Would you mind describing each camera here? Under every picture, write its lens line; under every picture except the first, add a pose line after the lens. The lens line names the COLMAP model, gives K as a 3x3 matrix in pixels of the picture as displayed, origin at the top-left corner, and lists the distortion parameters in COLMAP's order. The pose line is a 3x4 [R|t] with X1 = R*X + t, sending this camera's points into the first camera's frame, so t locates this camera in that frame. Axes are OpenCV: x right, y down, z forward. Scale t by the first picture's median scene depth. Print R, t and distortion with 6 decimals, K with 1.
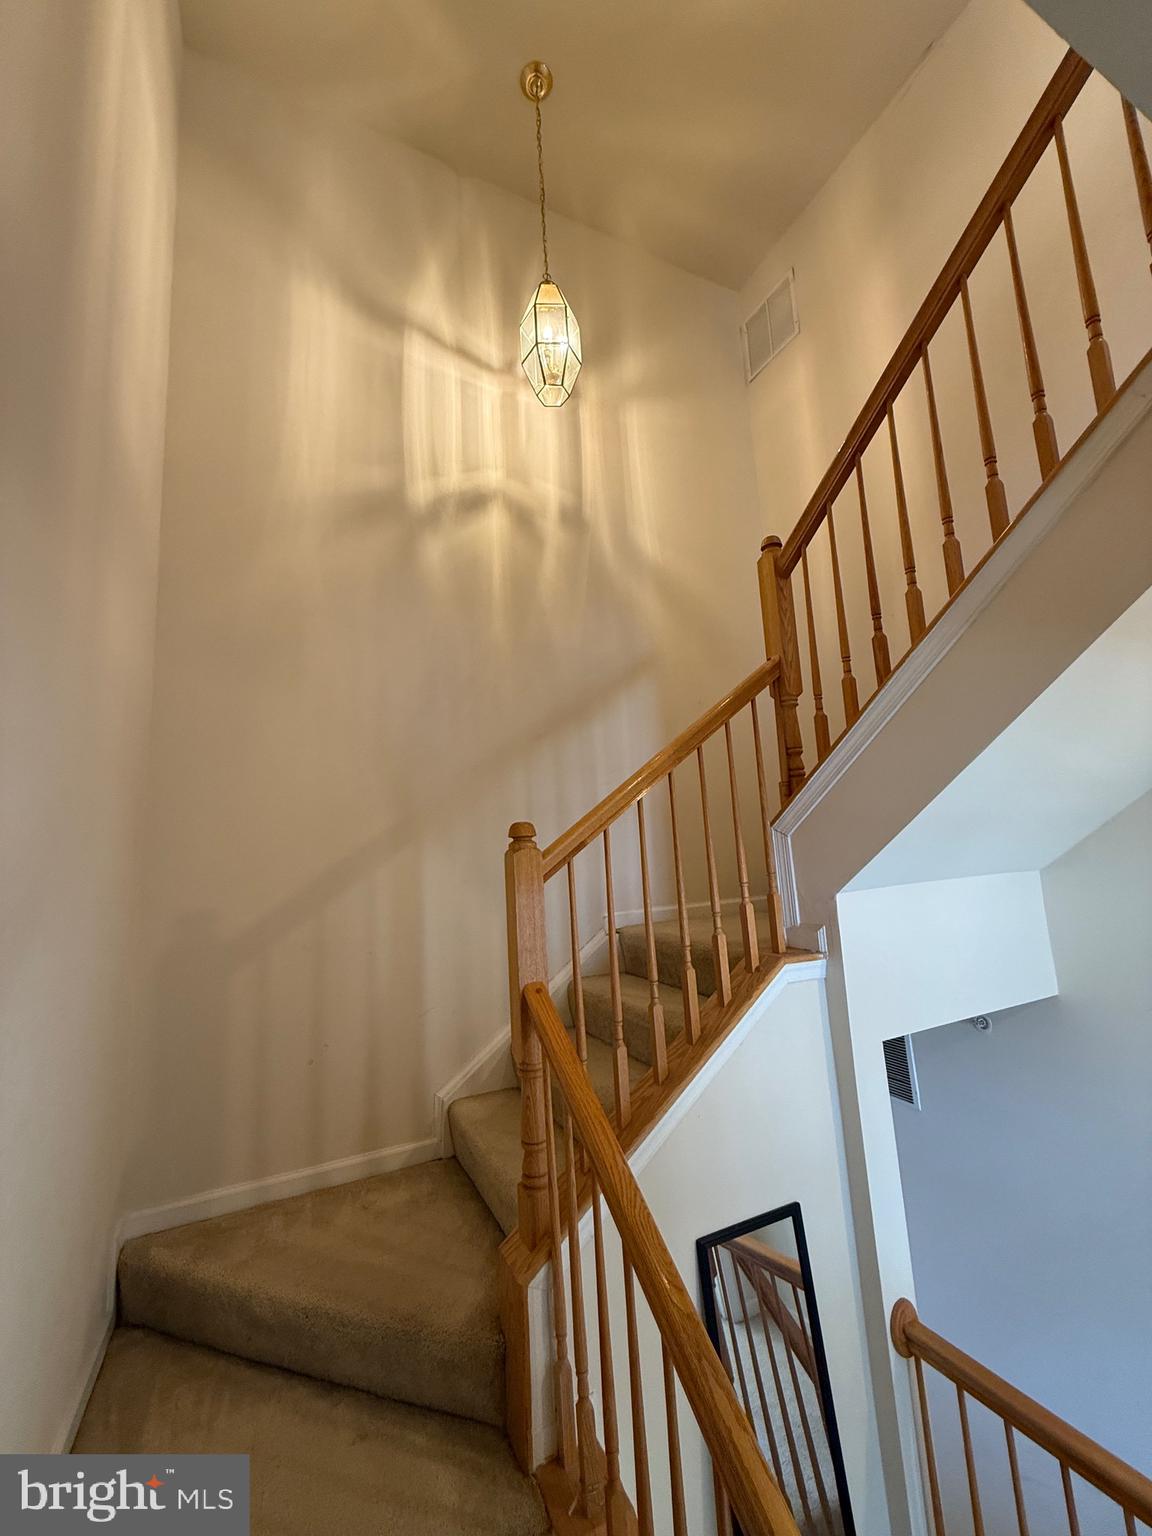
lens RADIAL K [[611.6, 0, 574.3], [0, 611.6, 766.9], [0, 0, 1]] dist [0.001372, 0.000352]
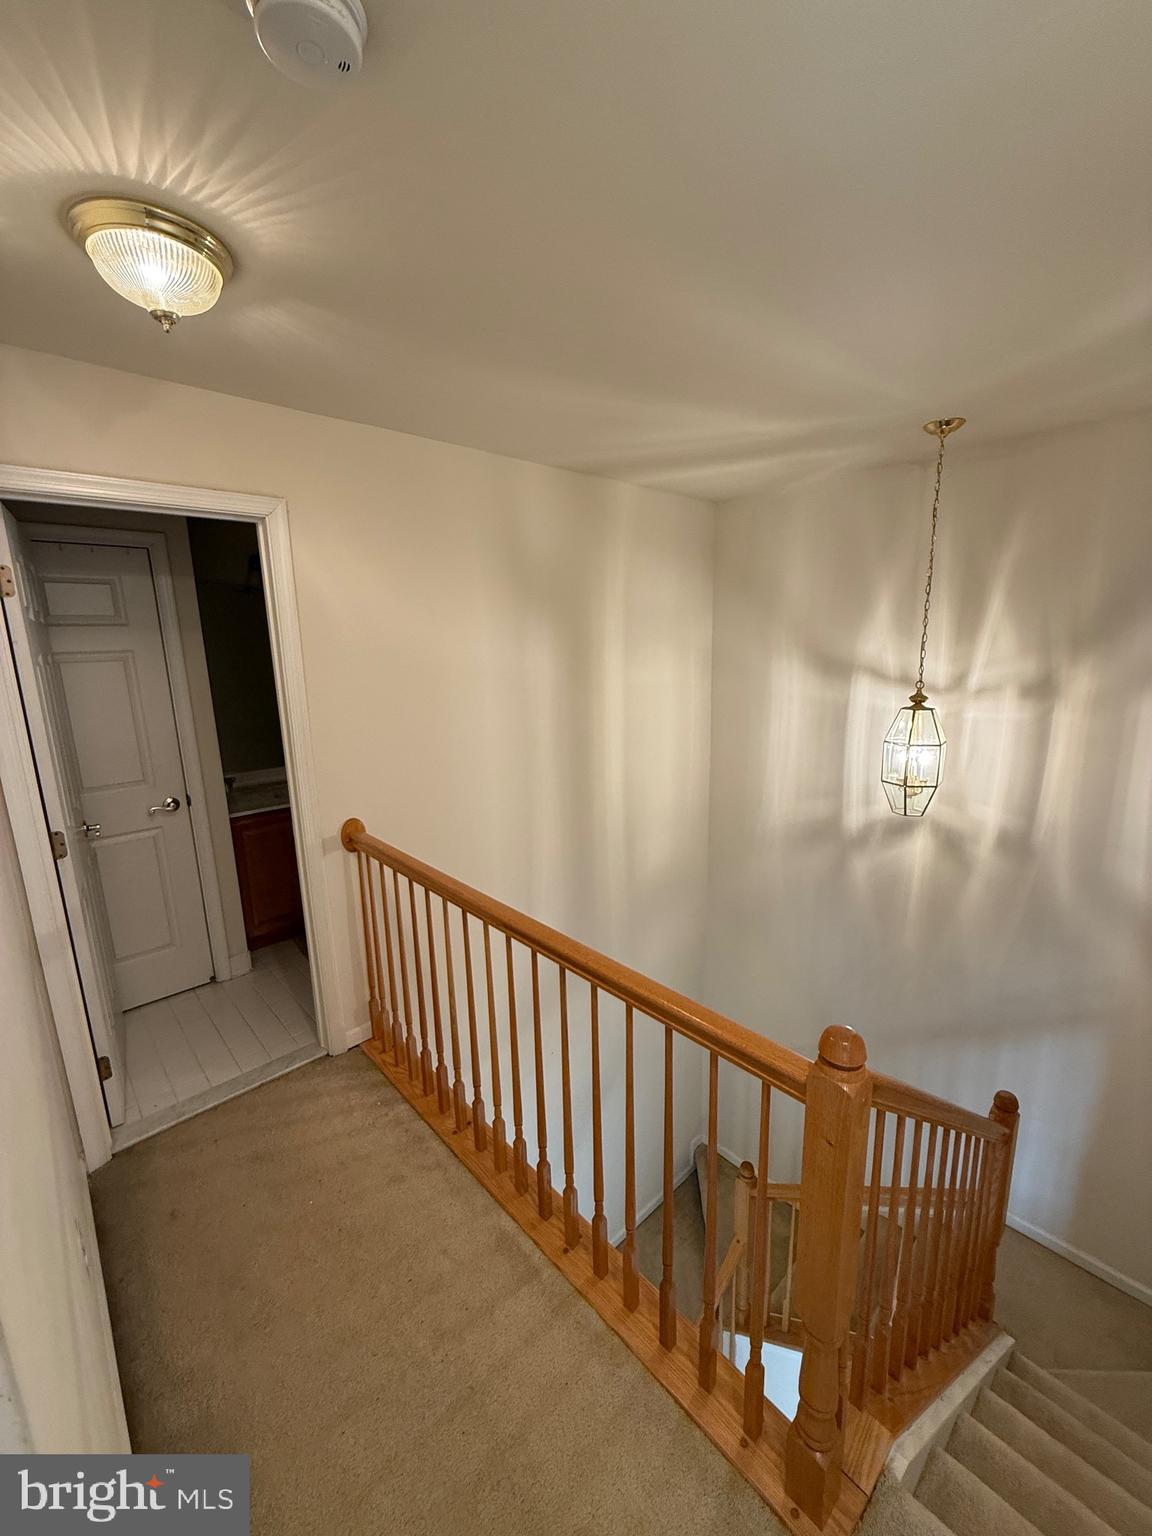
lens RADIAL K [[611.6, 0, 585.0], [0, 611.6, 764.9], [0, 0, 1]] dist [0.001372, 0.000352]
pose [[0.327972, 0.236054, -0.914720, 0.926777], [0.148230, 0.943425, 0.296610, -1.358116], [0.932986, -0.232868, 0.274427, 0.226015]]
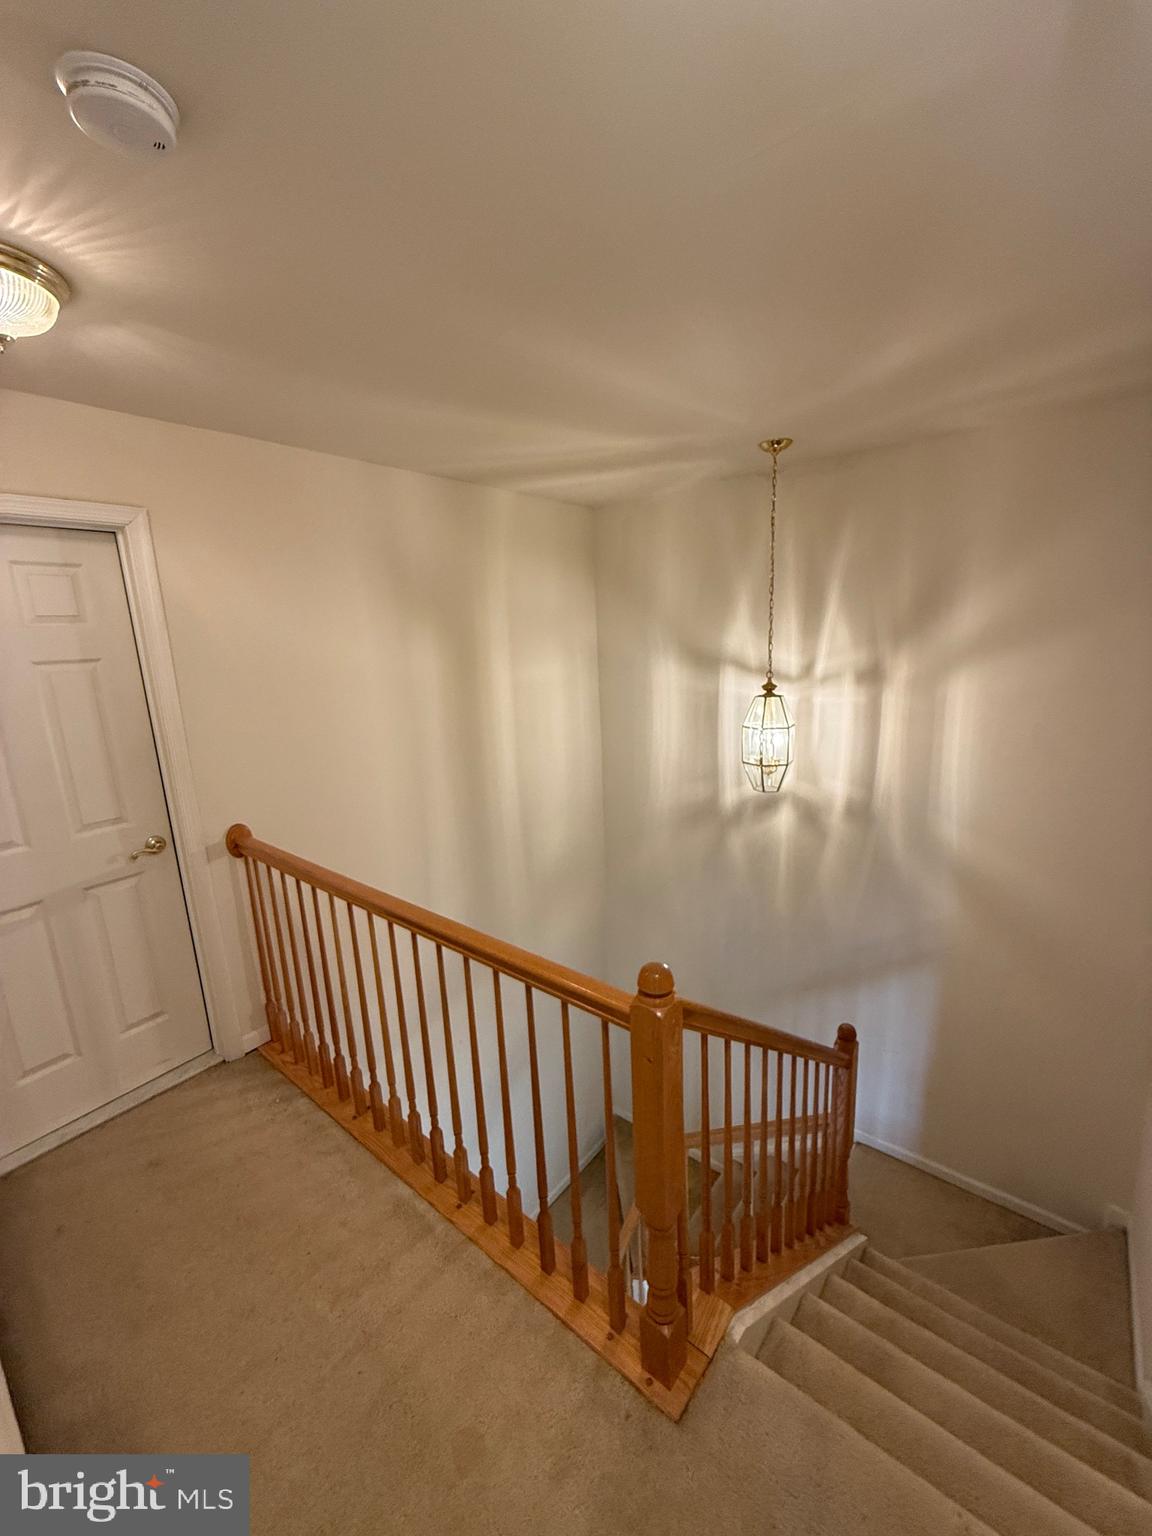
lens RADIAL K [[611.6, 0, 582.5], [0, 611.6, 763.7], [0, 0, 1]] dist [0.001372, 0.000352]
pose [[0.454579, 0.220736, -0.862921, 1.032242], [0.154211, 0.934671, 0.320327, -1.364944], [0.877255, -0.278686, 0.390842, 0.265333]]
